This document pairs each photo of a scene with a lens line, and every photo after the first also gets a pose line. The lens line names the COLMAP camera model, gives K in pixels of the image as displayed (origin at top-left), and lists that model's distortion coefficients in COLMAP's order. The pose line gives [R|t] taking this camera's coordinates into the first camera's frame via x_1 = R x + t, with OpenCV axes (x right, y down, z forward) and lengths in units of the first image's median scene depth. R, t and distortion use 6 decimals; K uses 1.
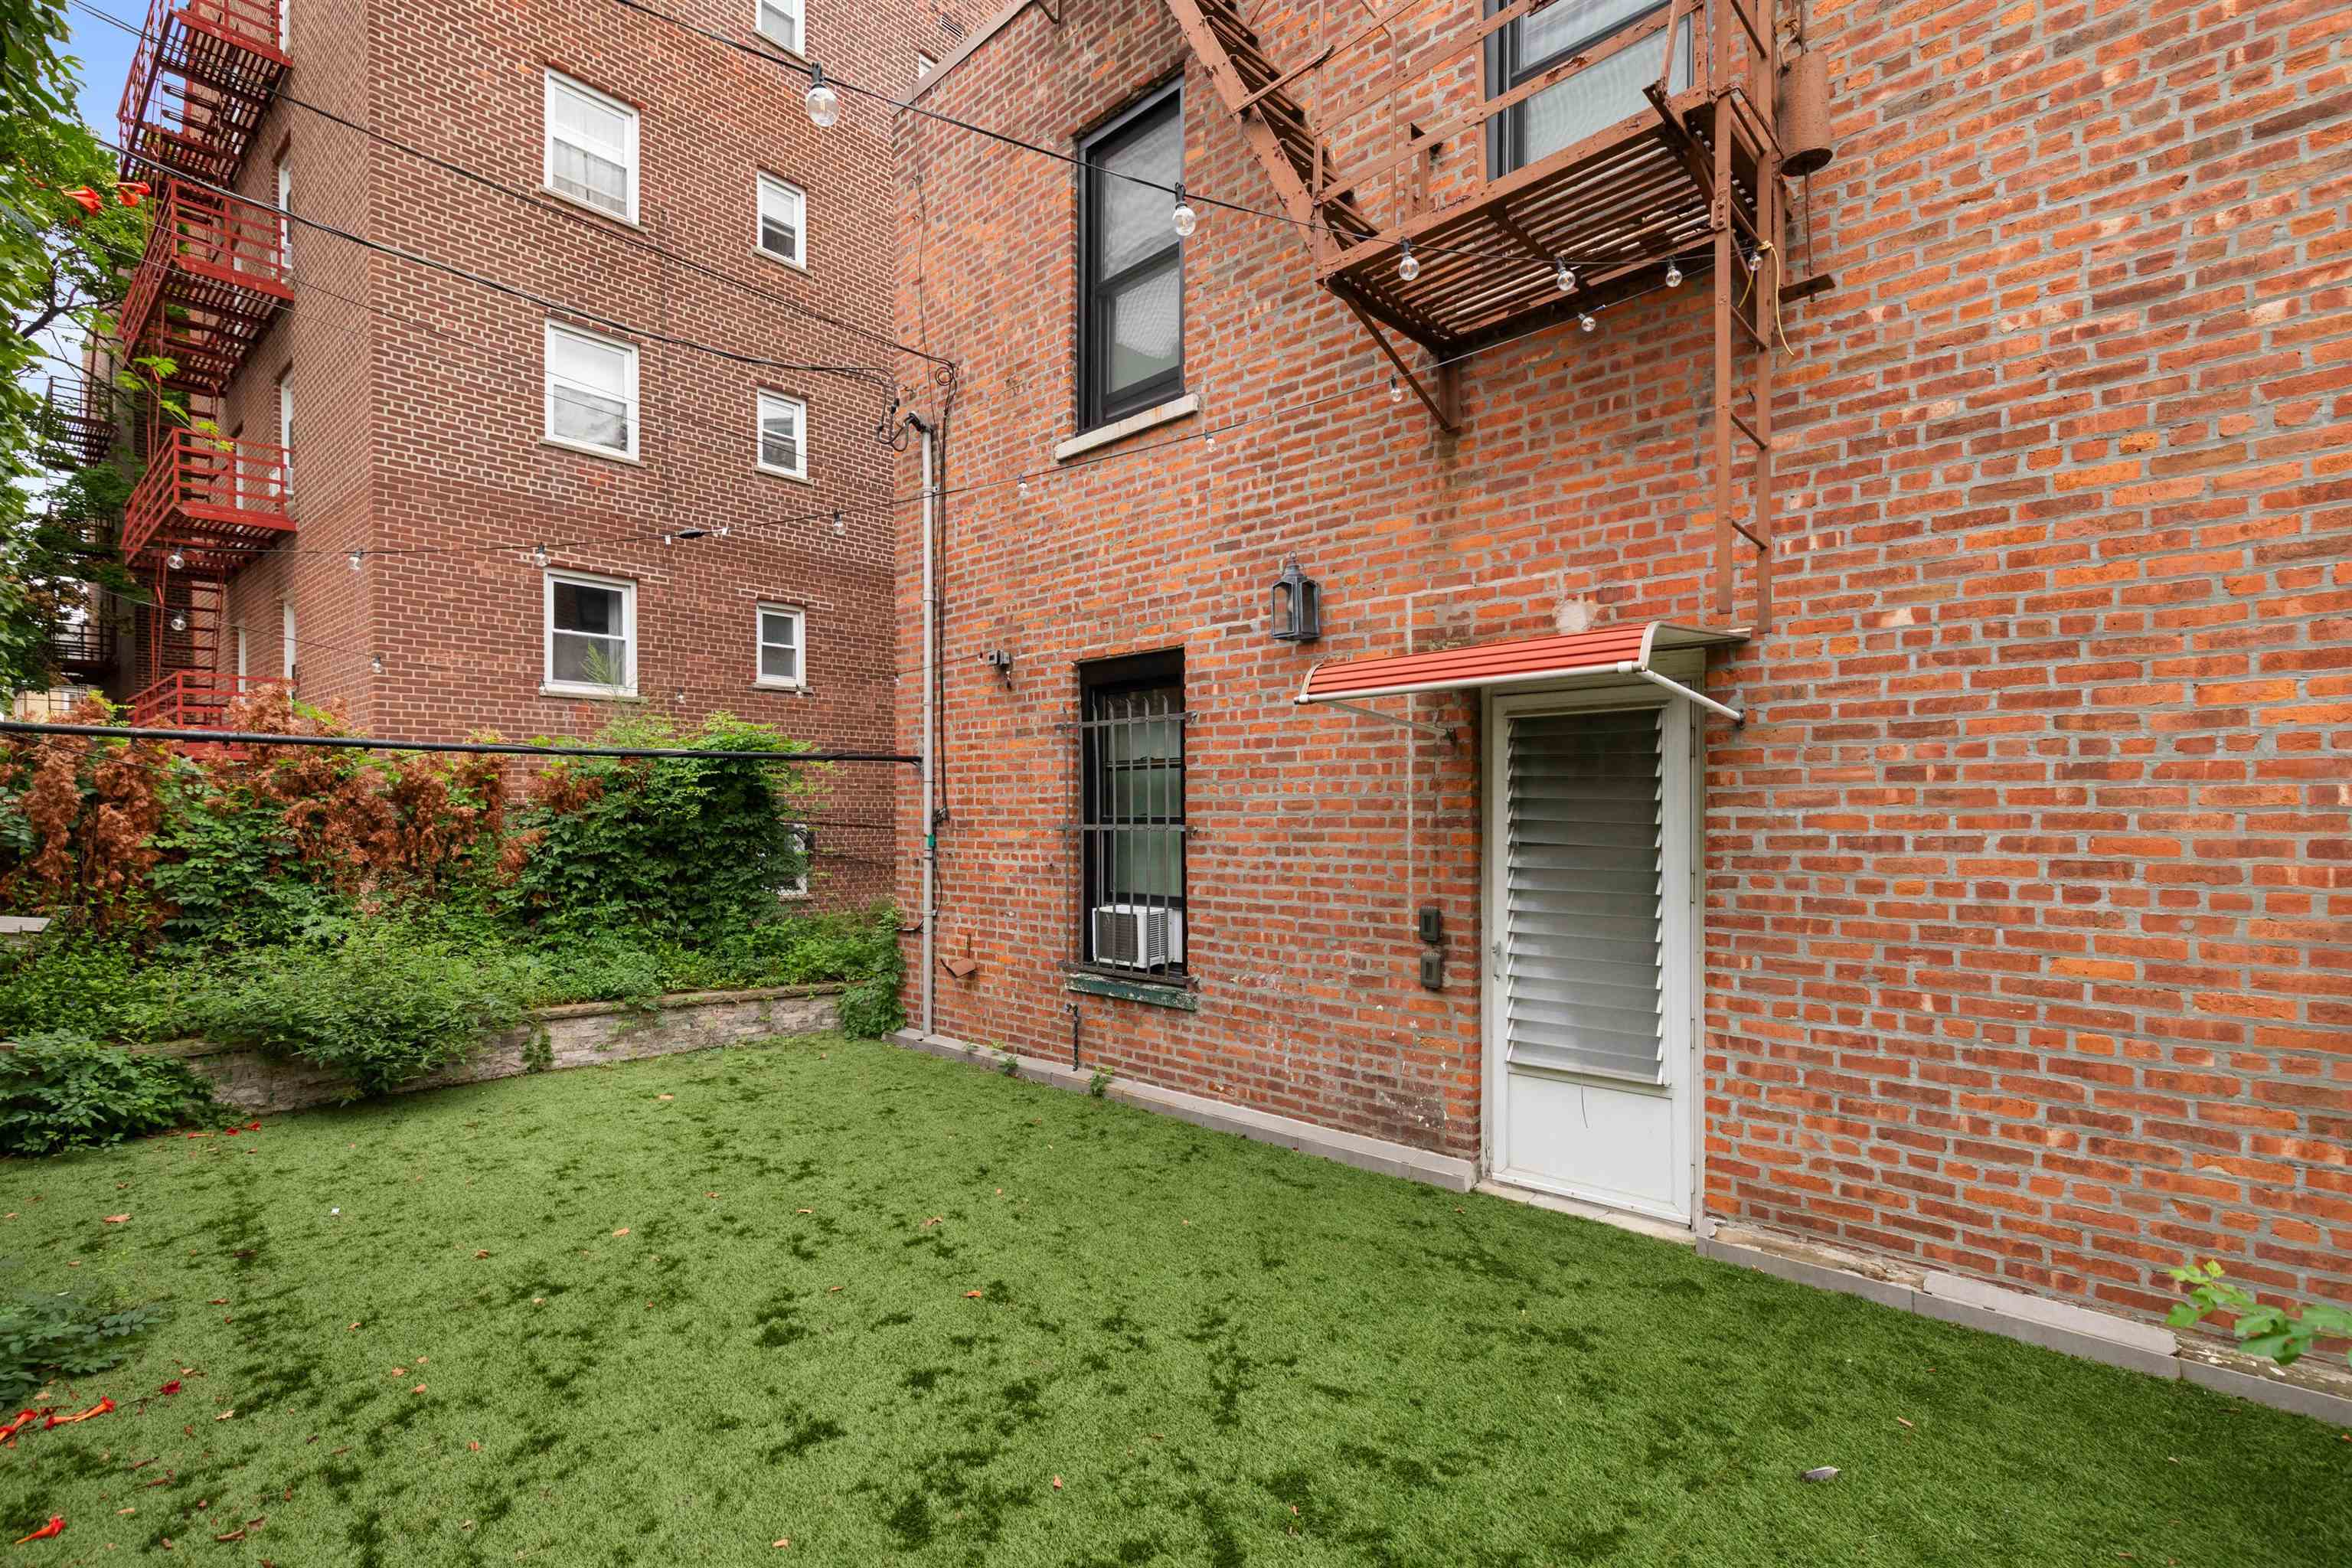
lens RADIAL K [[1062.9, 0, 1197.5], [0, 1062.9, 792.8], [0, 0, 1]] dist [0.004734, -0.000267]
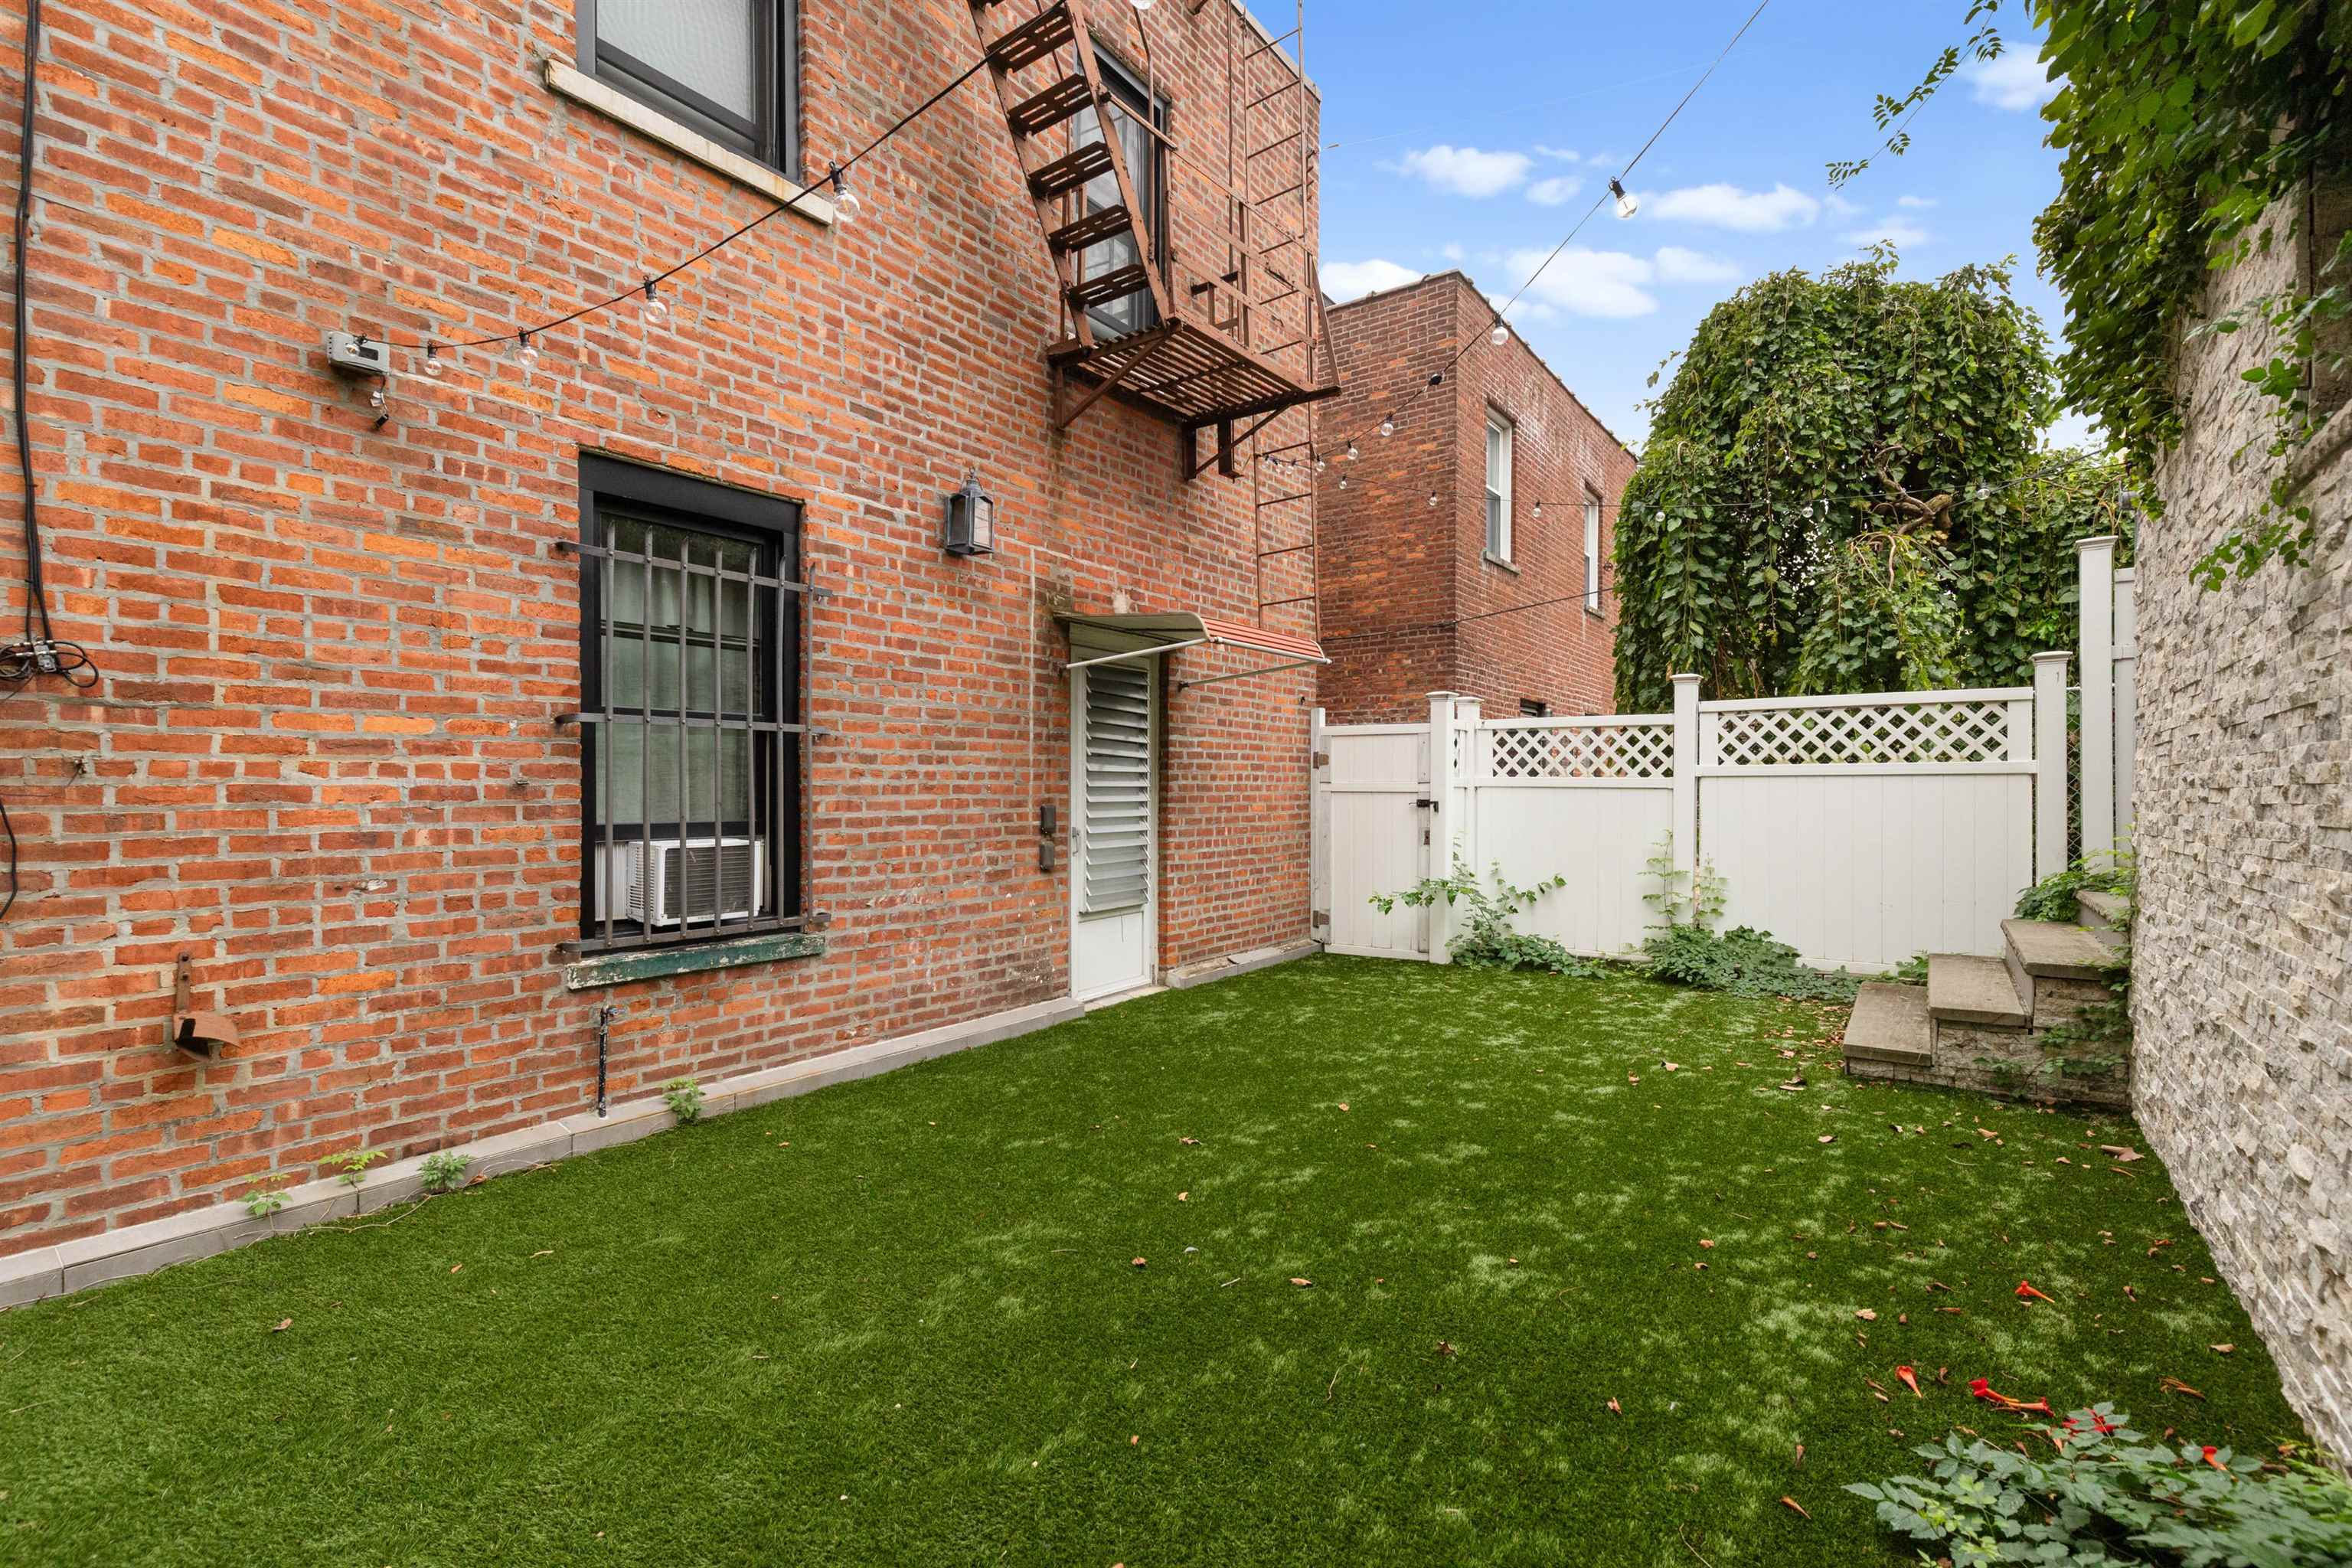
lens RADIAL K [[1062.9, 0, 1197.5], [0, 1062.9, 792.8], [0, 0, 1]] dist [0.004734, -0.000267]
pose [[-0.138812, 0.006124, 0.990300, -0.919739], [-0.011189, 0.999907, -0.007752, 0.090216], [-0.990255, -0.012157, -0.138731, 0.887051]]
